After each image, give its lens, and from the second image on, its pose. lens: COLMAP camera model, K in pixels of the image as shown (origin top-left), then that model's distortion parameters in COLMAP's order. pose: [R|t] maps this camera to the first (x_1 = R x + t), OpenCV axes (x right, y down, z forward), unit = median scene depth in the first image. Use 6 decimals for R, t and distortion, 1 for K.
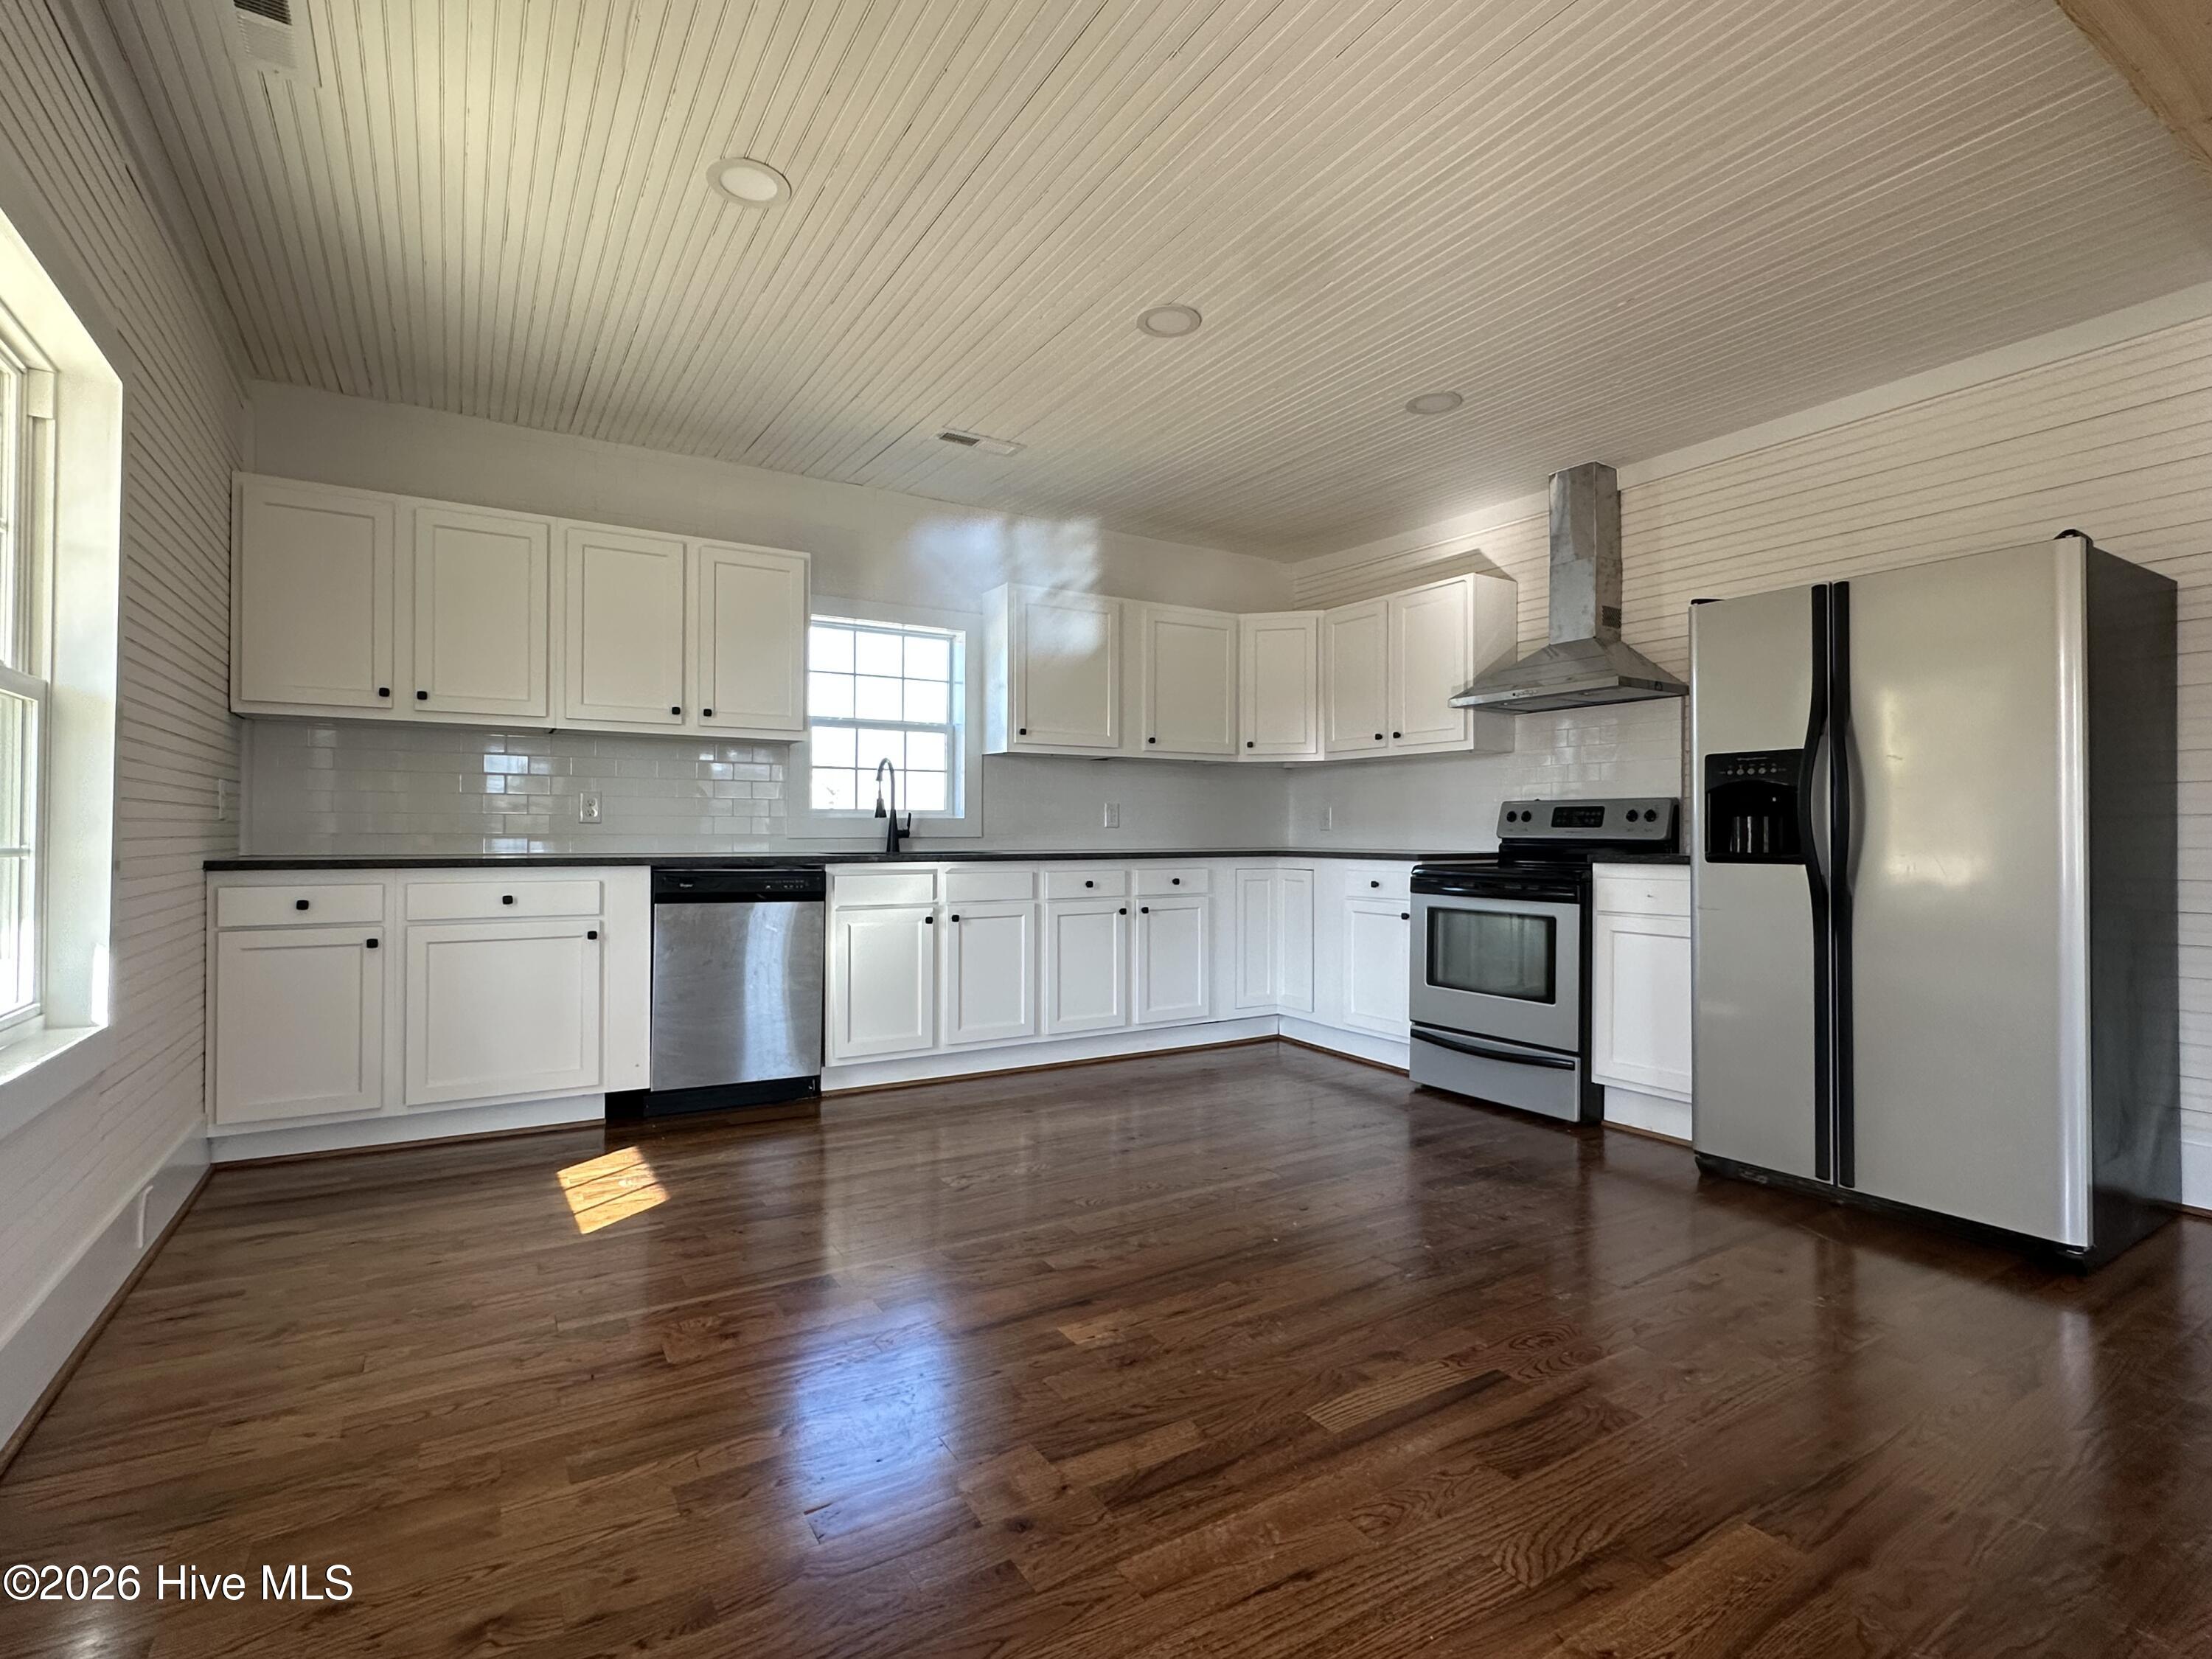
lens RADIAL K [[1032.7, 0, 1106.0], [0, 1032.7, 829.5], [0, 0, 1]] dist [0.034189, 0.000783]
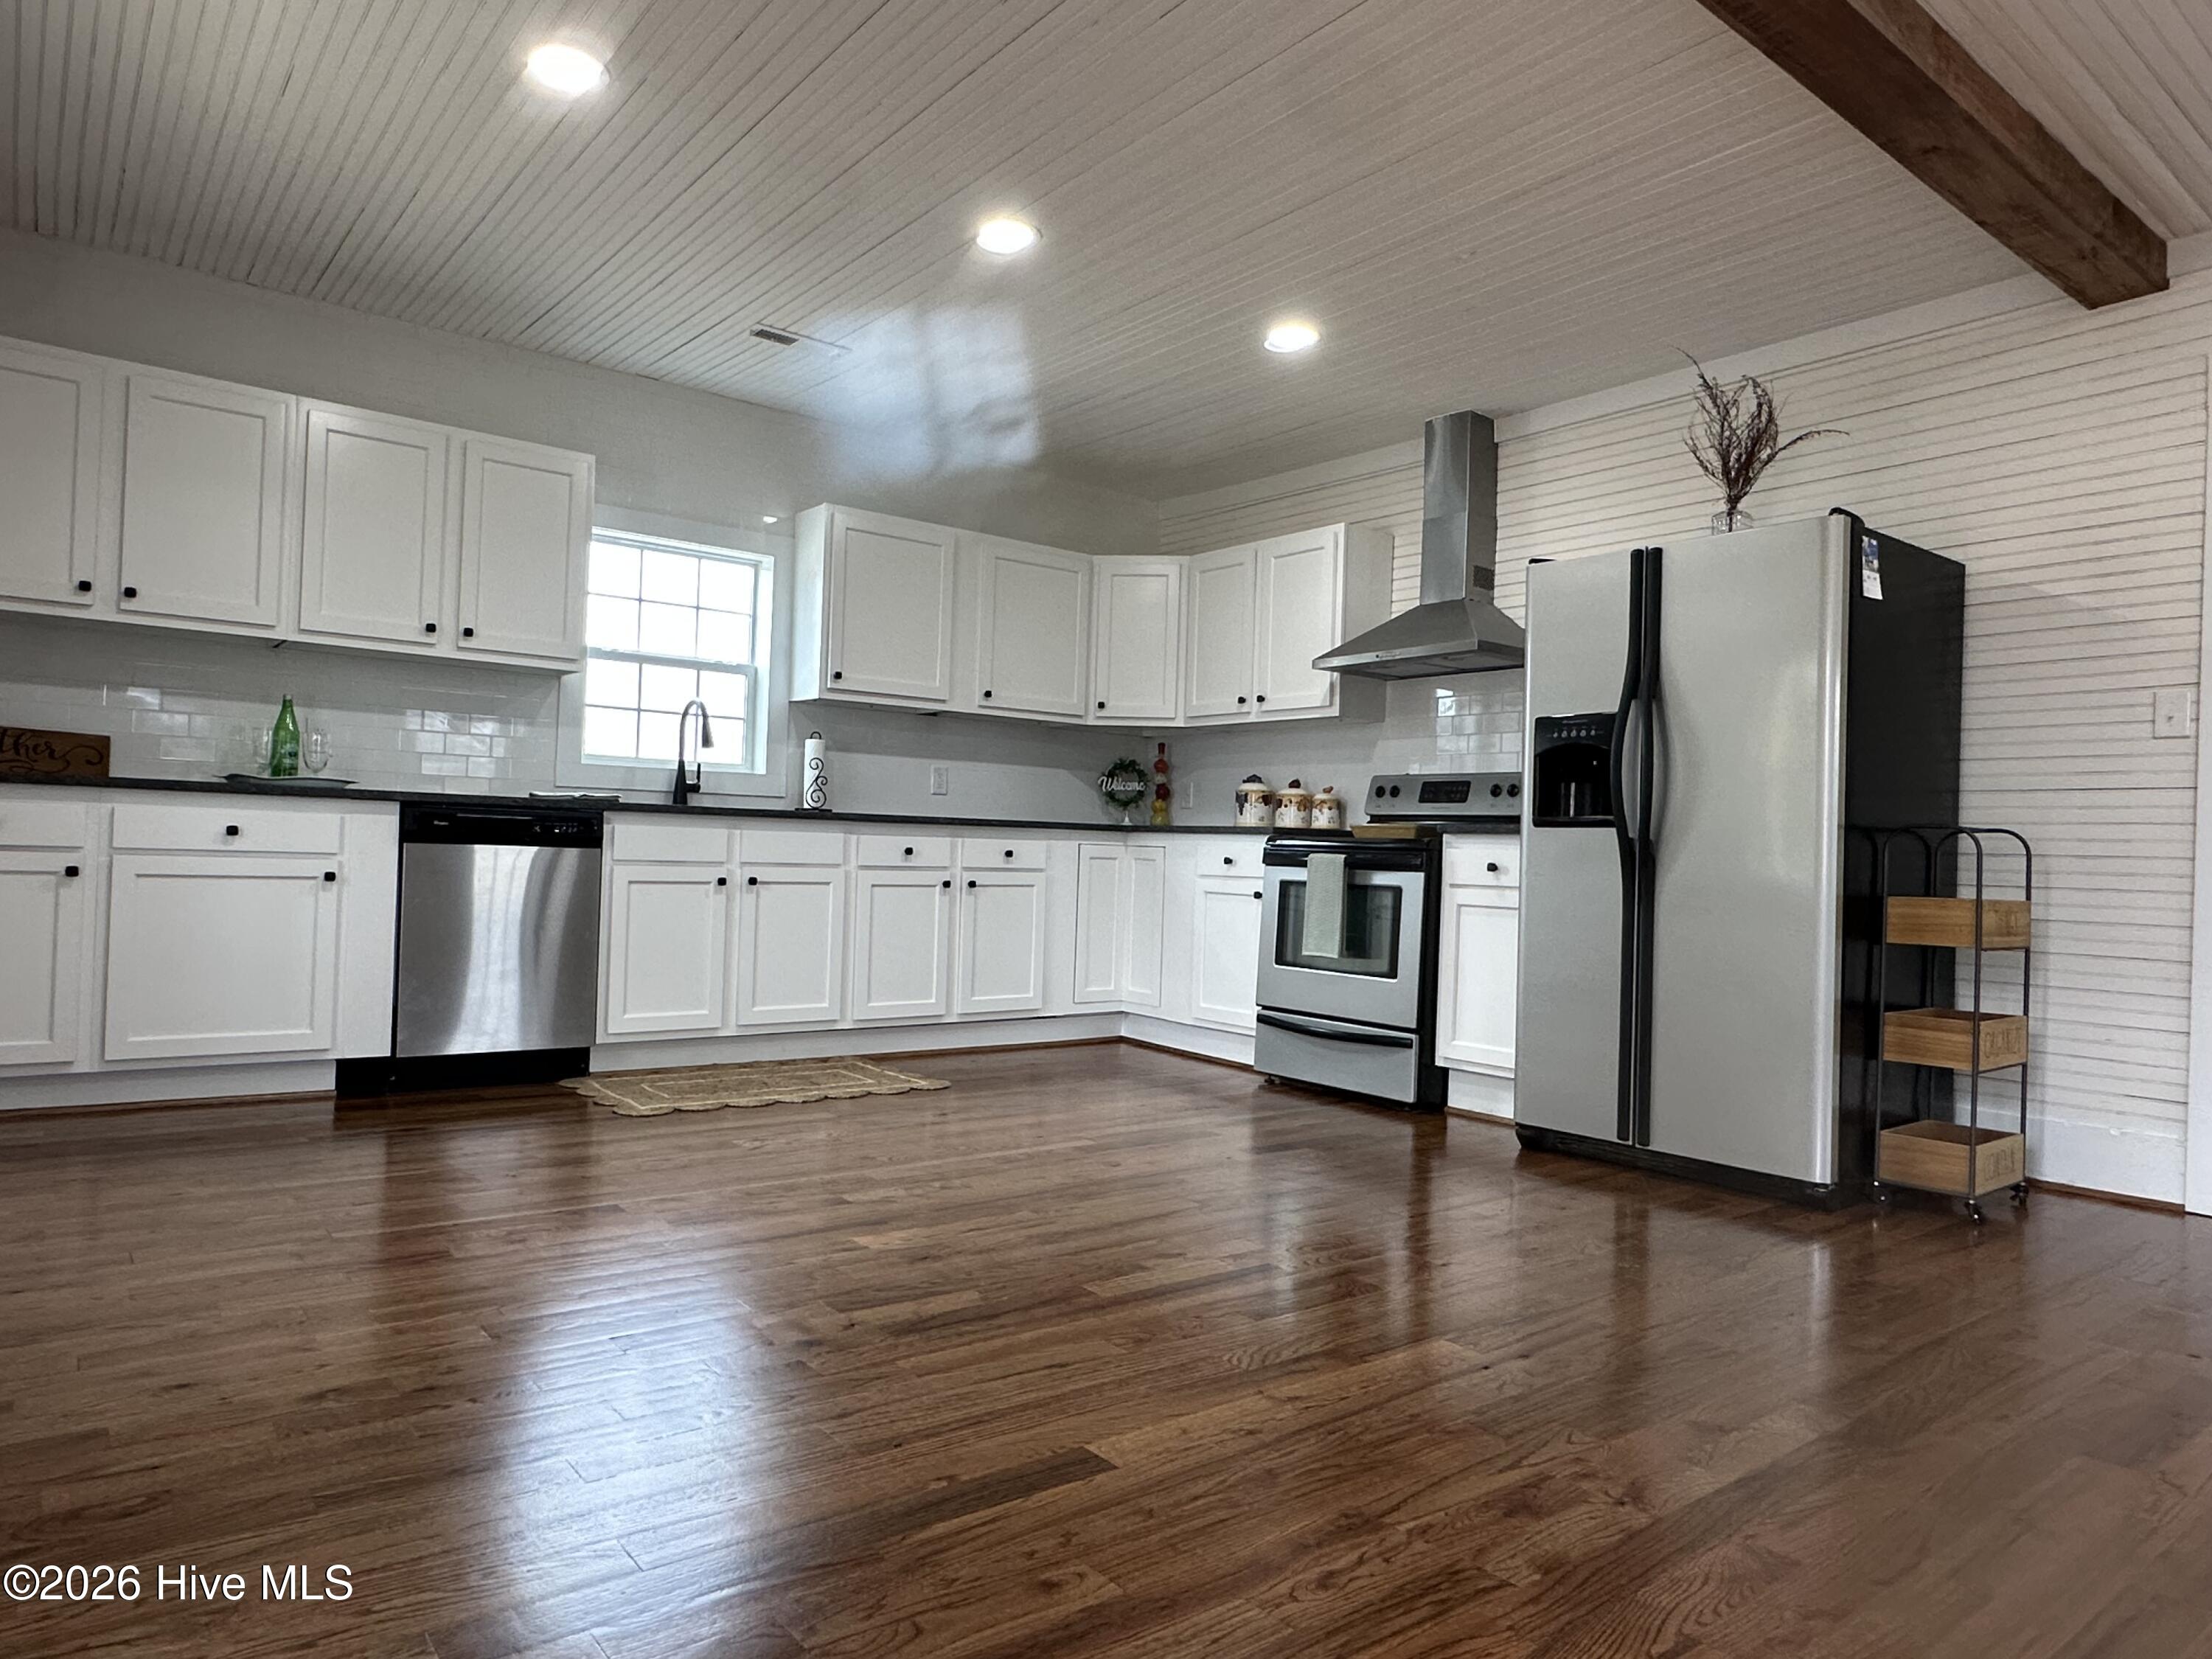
lens RADIAL K [[1362.4, 0, 1070.1], [0, 1362.4, 832.8], [0, 0, 1]] dist [0.043738, -0.000117]
pose [[0.995199, 0.034406, 0.091626, 0.016539], [-0.033684, 0.999388, -0.009407, 0.052009], [-0.091894, 0.006275, 0.995749, -0.199115]]
